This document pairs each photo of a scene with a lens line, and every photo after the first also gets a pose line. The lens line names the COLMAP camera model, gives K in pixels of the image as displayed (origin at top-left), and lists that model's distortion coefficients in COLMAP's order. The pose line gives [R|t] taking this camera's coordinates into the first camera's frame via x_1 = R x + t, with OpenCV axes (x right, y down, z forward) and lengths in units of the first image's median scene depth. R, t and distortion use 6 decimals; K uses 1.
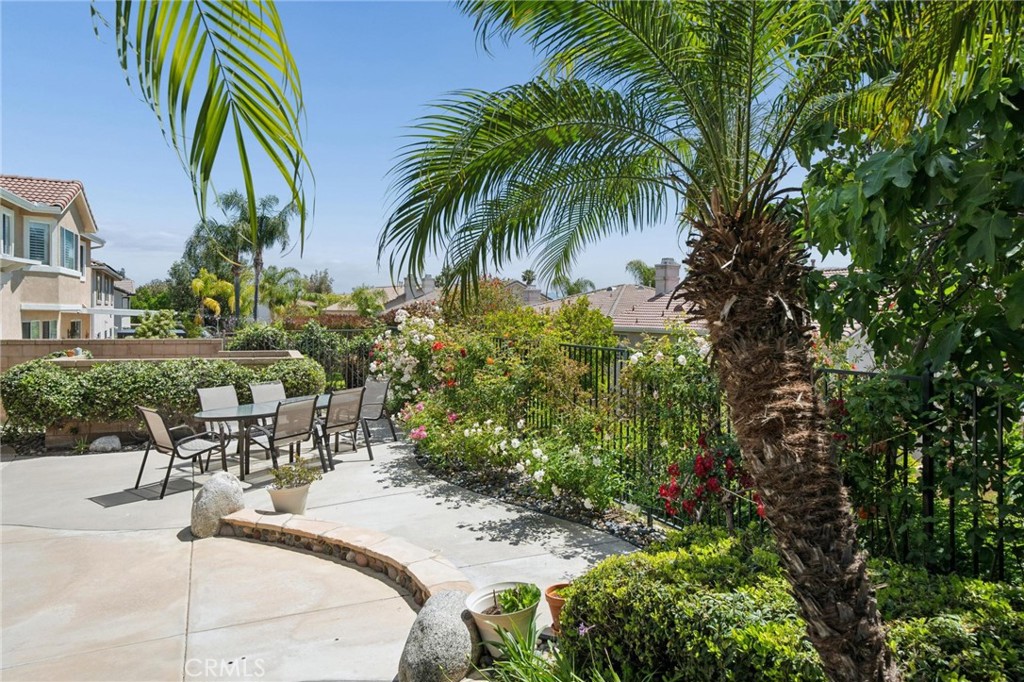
lens RADIAL K [[670.1, 0, 512.0], [0, 670.1, 341.0], [0, 0, 1]] dist [0.005501, 0.002264]
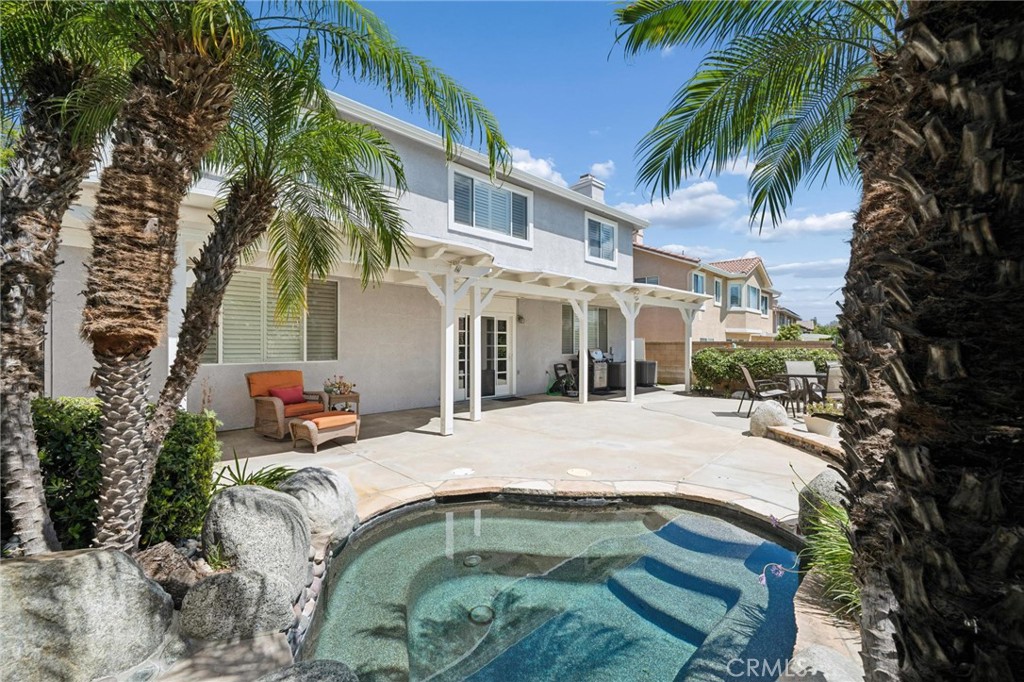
lens RADIAL K [[418.1, 0, 512.0], [0, 418.1, 341.0], [0, 0, 1]] dist [-0.000128, 0.000130]
pose [[0.401584, -0.017261, -0.915660, 0.109467], [-0.037042, 0.998698, -0.035072, 0.053228], [0.915073, 0.048003, 0.400422, 0.014238]]
